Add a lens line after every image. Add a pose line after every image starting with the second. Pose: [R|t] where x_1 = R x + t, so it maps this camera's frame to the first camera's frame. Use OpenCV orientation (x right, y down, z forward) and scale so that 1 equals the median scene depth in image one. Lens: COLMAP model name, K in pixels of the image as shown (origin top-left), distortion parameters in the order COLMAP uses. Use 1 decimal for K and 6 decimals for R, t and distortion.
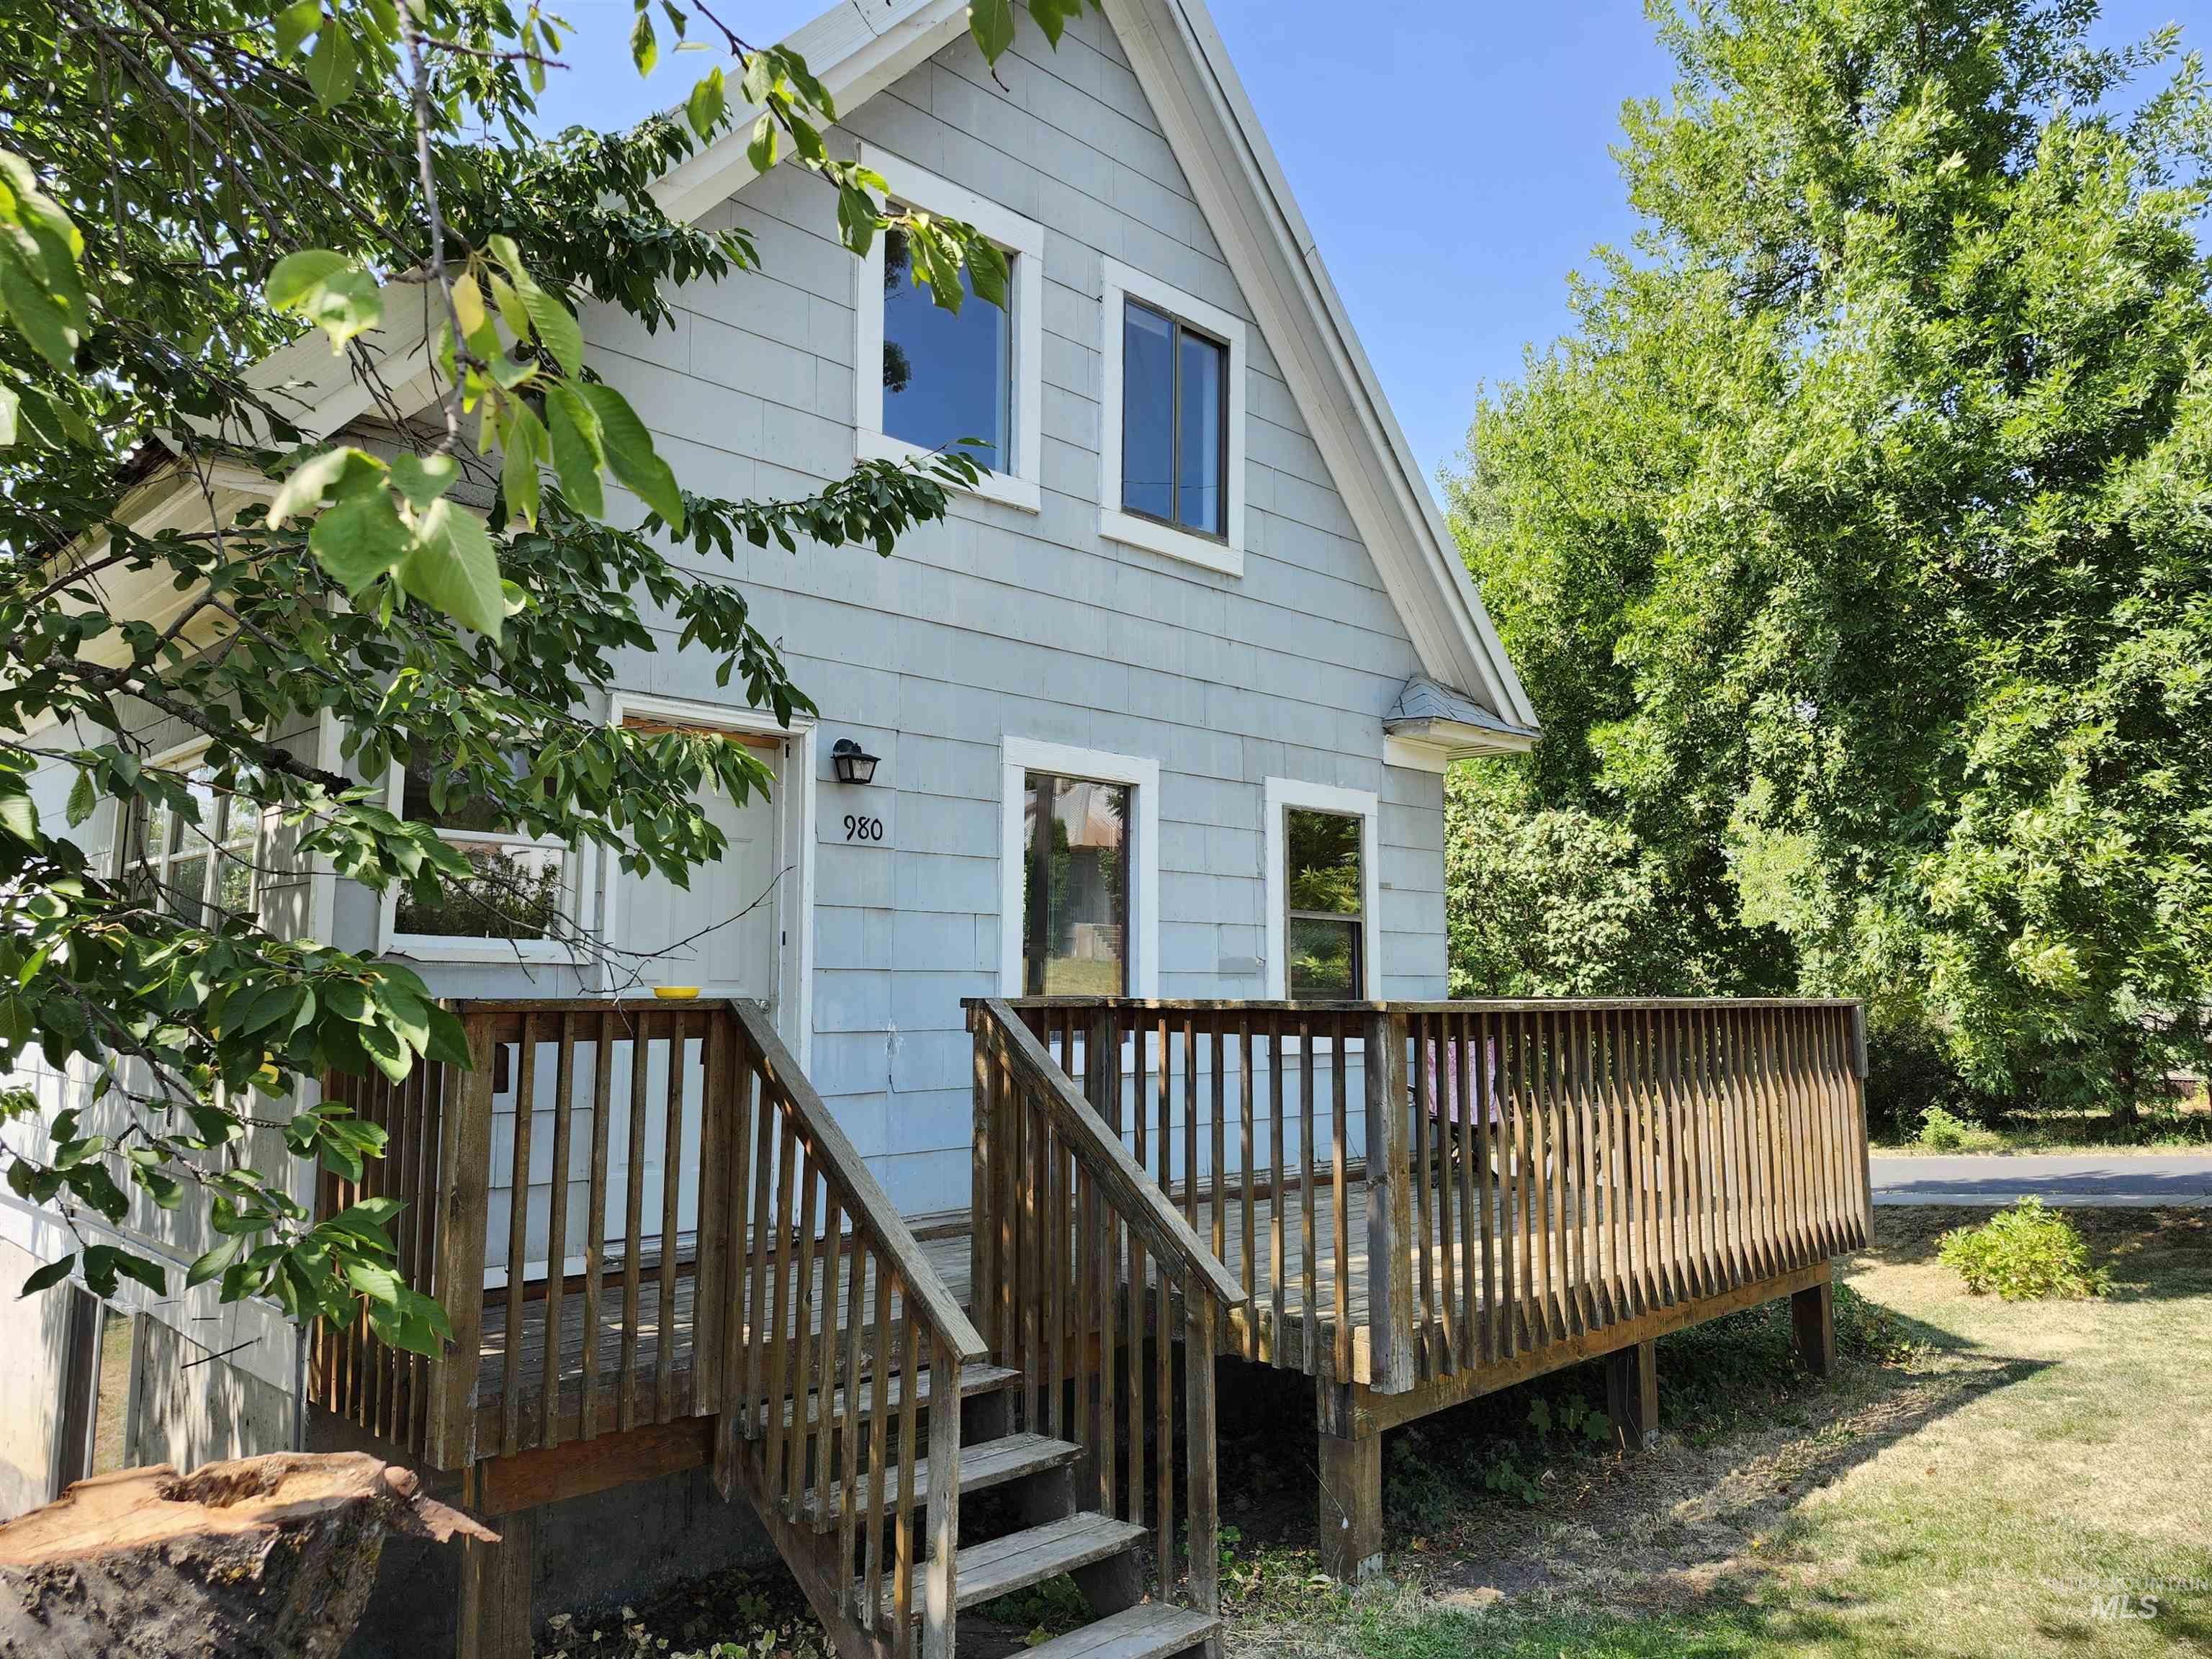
lens RADIAL K [[1554.7, 0, 1098.8], [0, 1554.7, 822.6], [0, 0, 1]] dist [0.072537, -0.071519]
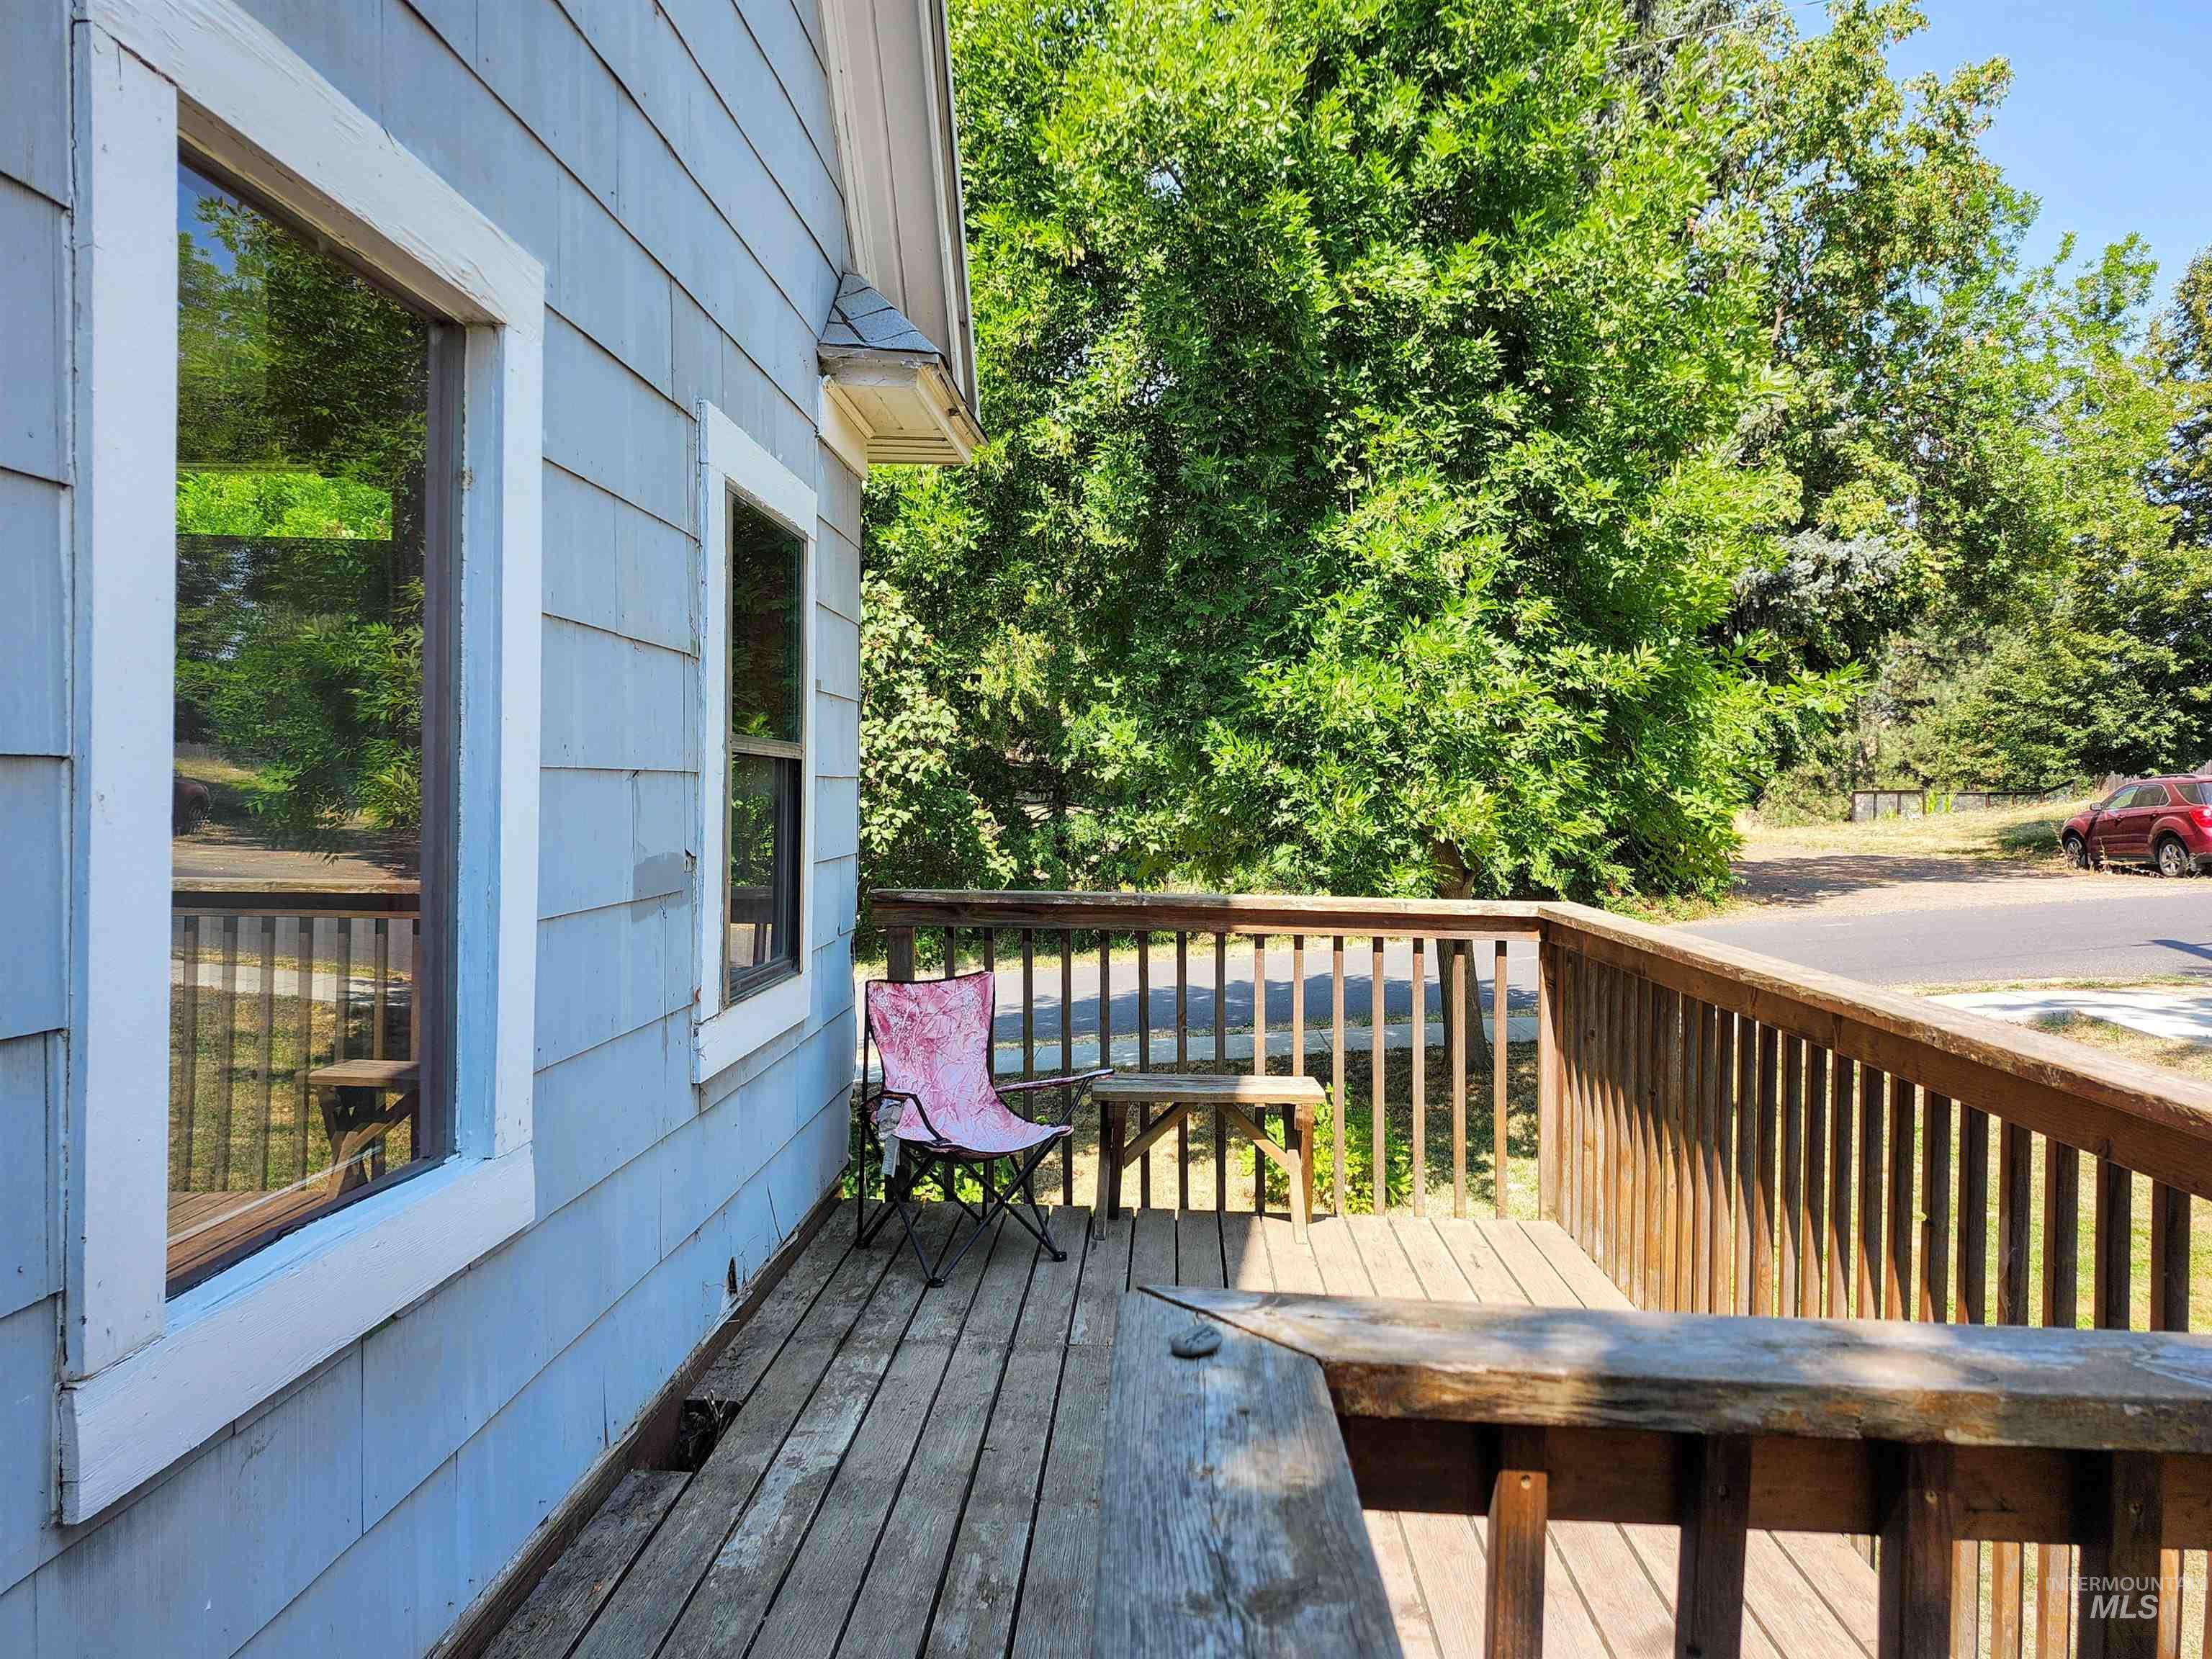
lens RADIAL K [[1554.7, 0, 1085.2], [0, 1554.7, 815.4], [0, 0, 1]] dist [0.072537, -0.071519]
pose [[0.748218, 0.007912, 0.663405, -0.087136], [-0.097845, 0.990311, 0.098543, 0.026510], [-0.656198, -0.138642, 0.741743, 0.621429]]
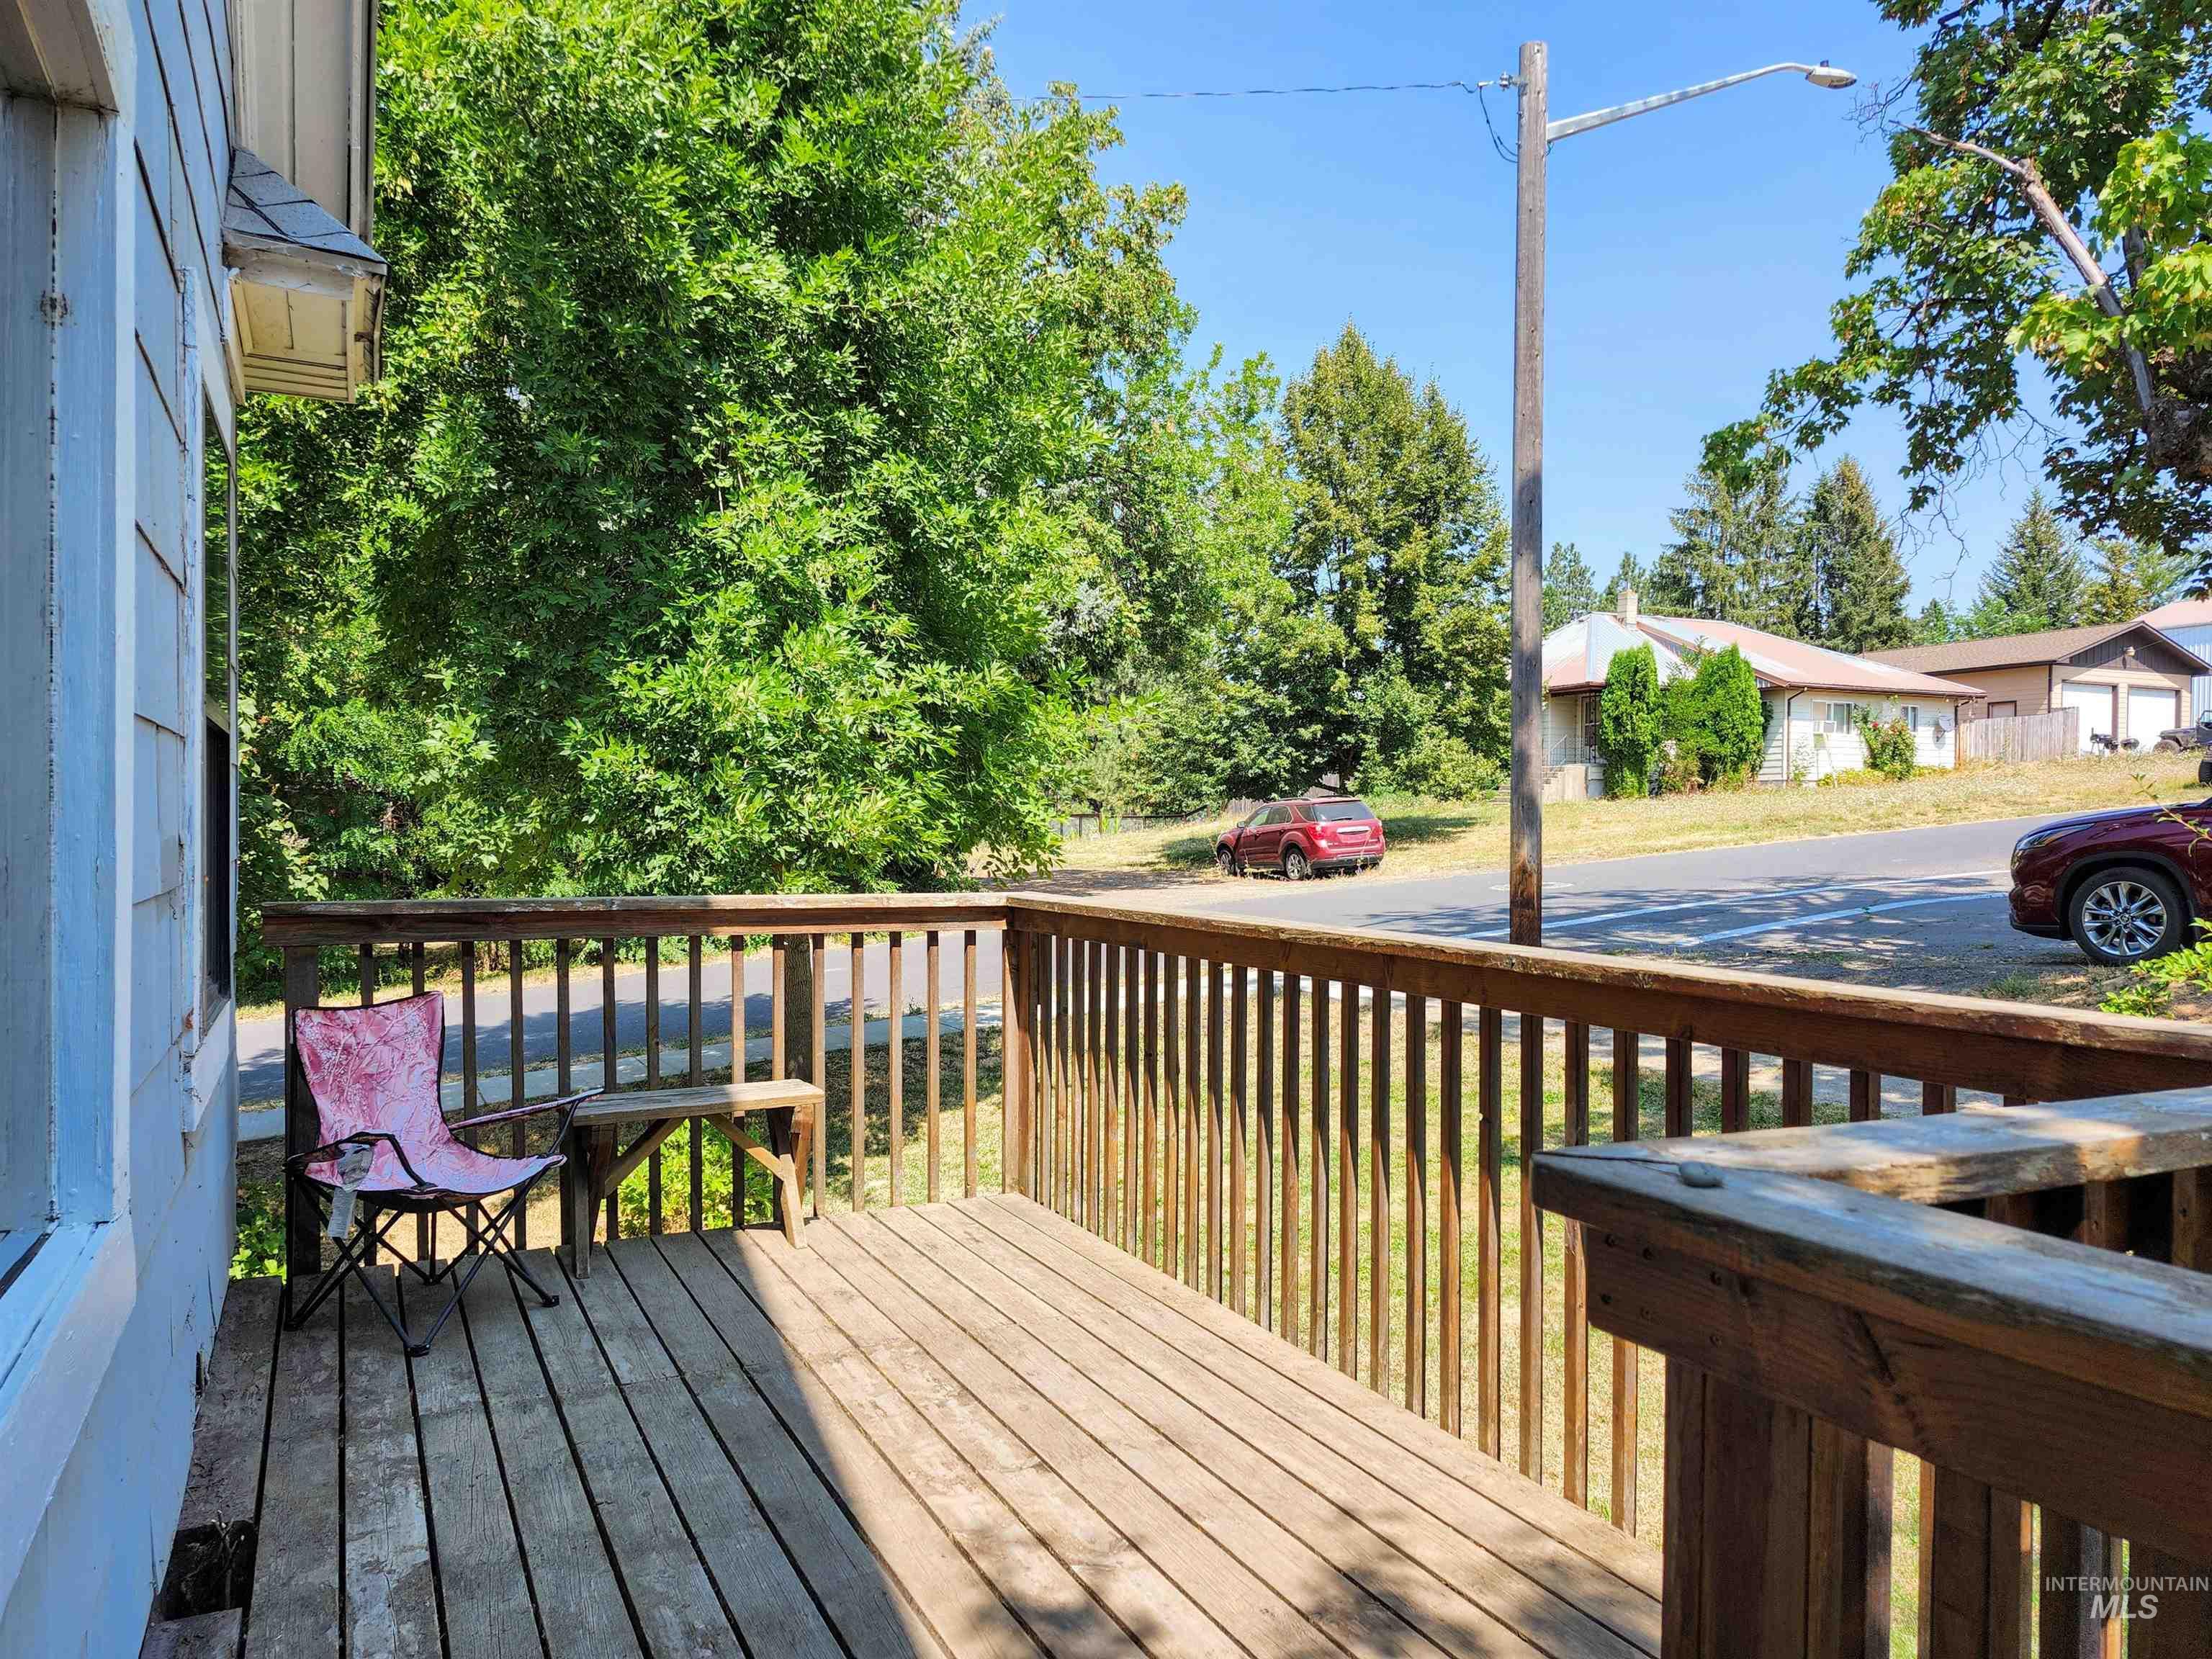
lens RADIAL K [[1554.7, 0, 1117.3], [0, 1554.7, 850.8], [0, 0, 1]] dist [0.072537, -0.071519]
pose [[0.317987, -0.002887, 0.948091, -0.142852], [-0.122015, 0.991555, 0.043943, 0.052524], [-0.940211, -0.129654, 0.314950, 0.712497]]
